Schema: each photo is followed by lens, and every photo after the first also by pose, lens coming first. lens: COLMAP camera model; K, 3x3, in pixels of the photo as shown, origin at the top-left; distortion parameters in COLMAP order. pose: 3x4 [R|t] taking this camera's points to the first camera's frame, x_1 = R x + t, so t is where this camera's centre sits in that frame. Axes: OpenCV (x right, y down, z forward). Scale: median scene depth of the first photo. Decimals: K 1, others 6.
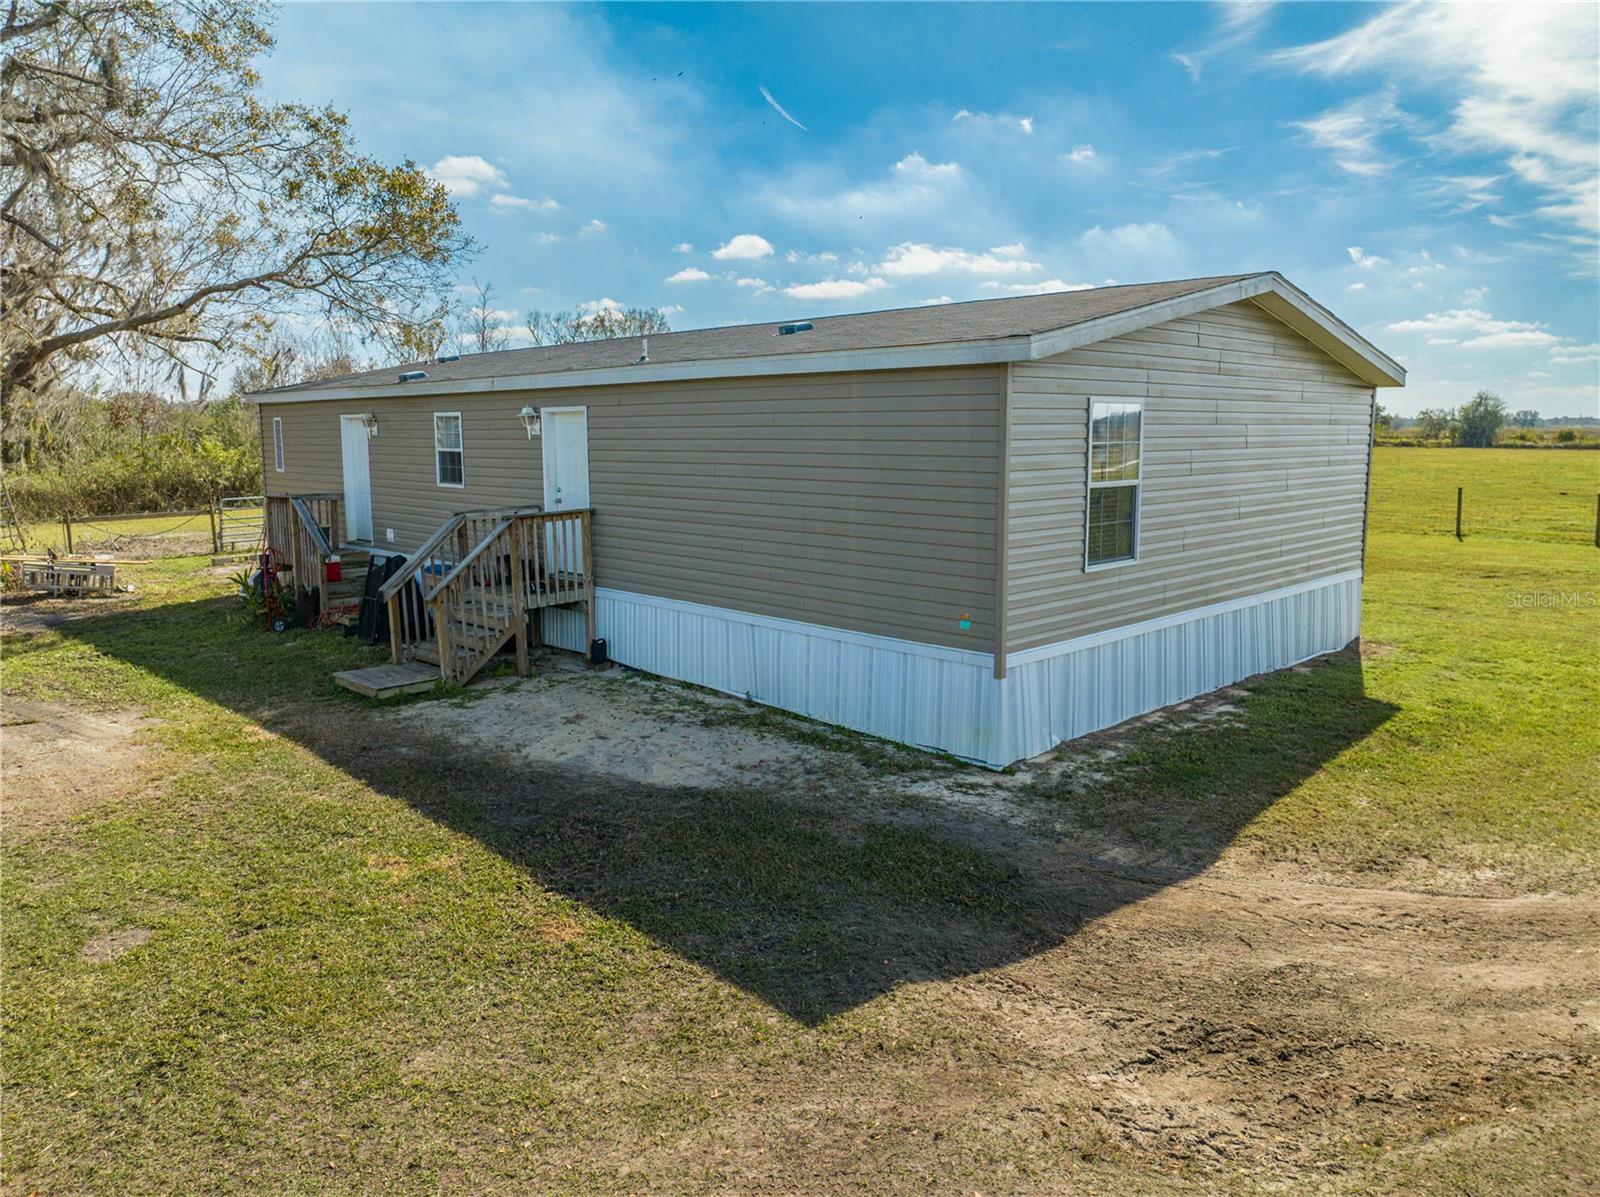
lens RADIAL K [[1132.1, 0, 795.8], [0, 1132.1, 603.4], [0, 0, 1]] dist [-0.061327, 0.034818]
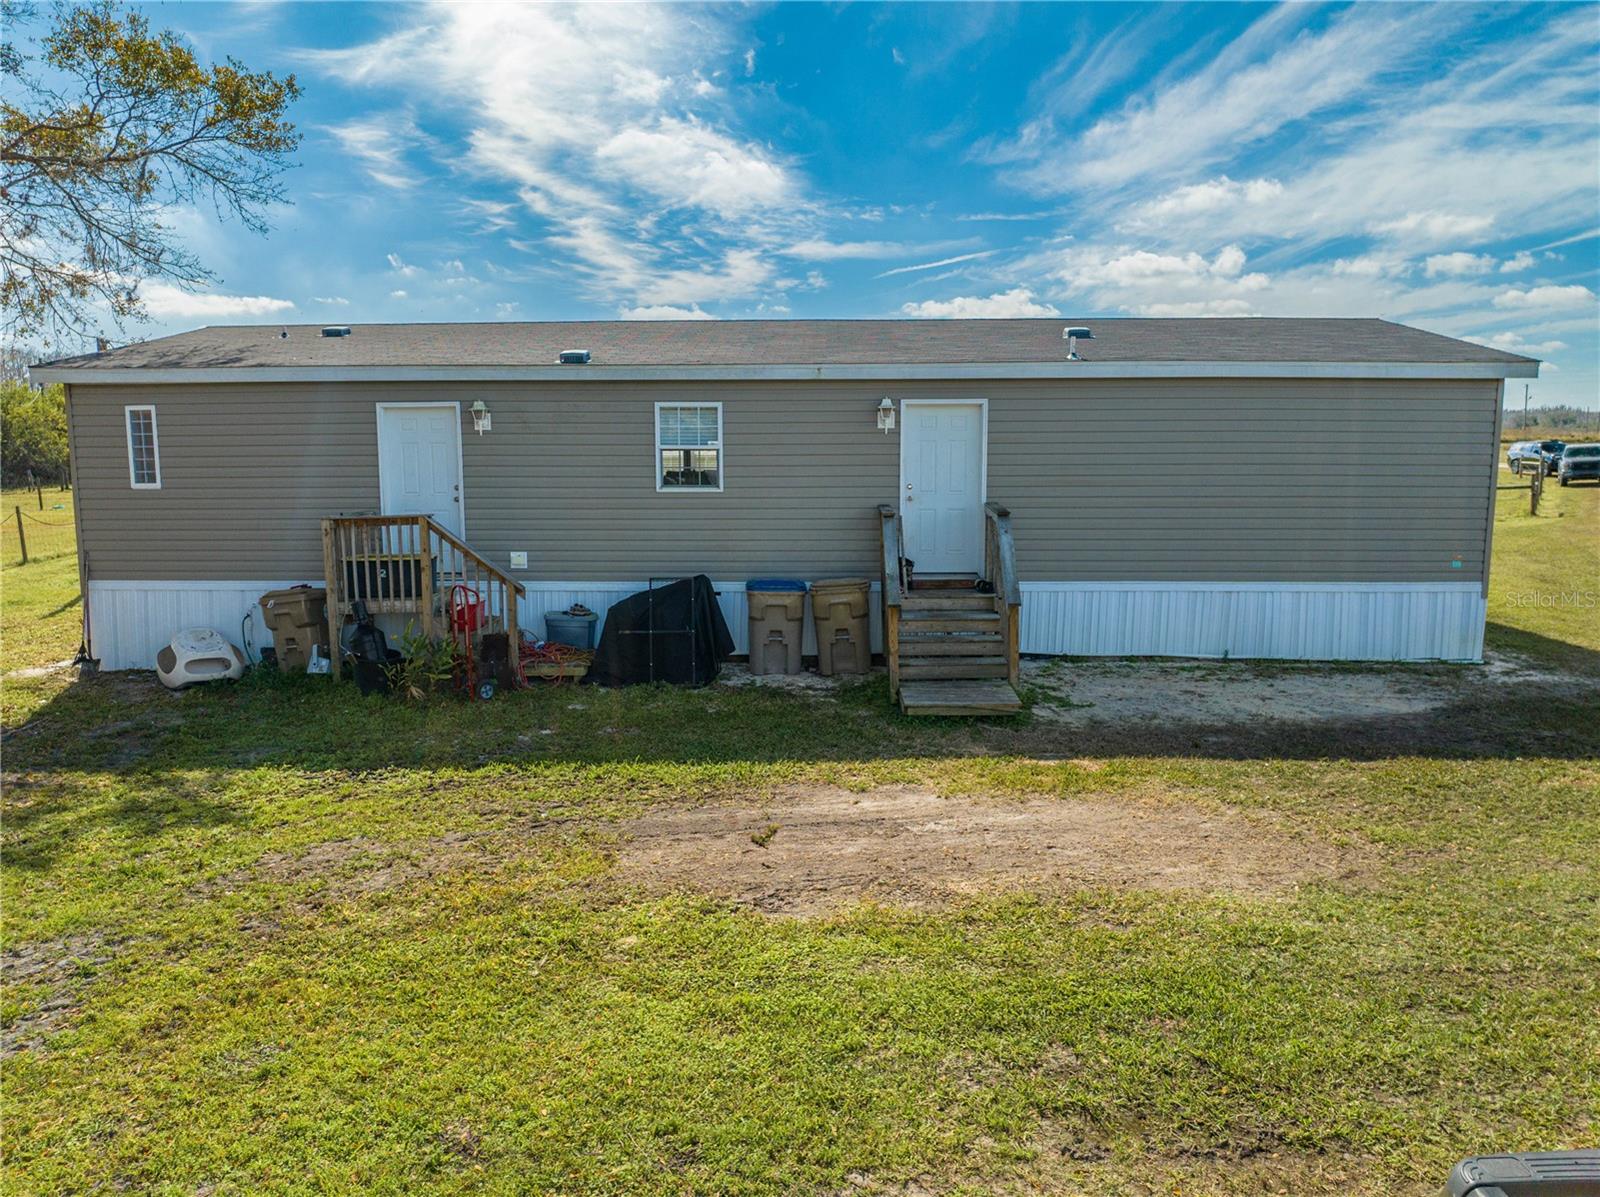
lens RADIAL K [[1149.8, 0, 796.0], [0, 1149.8, 598.6], [0, 0, 1]] dist [-0.037761, 0.005297]
pose [[0.710801, -0.102982, 0.695813, -1.029905], [0.111037, 0.993249, 0.033575, -0.055742], [-0.694573, 0.053397, 0.717437, 0.416411]]
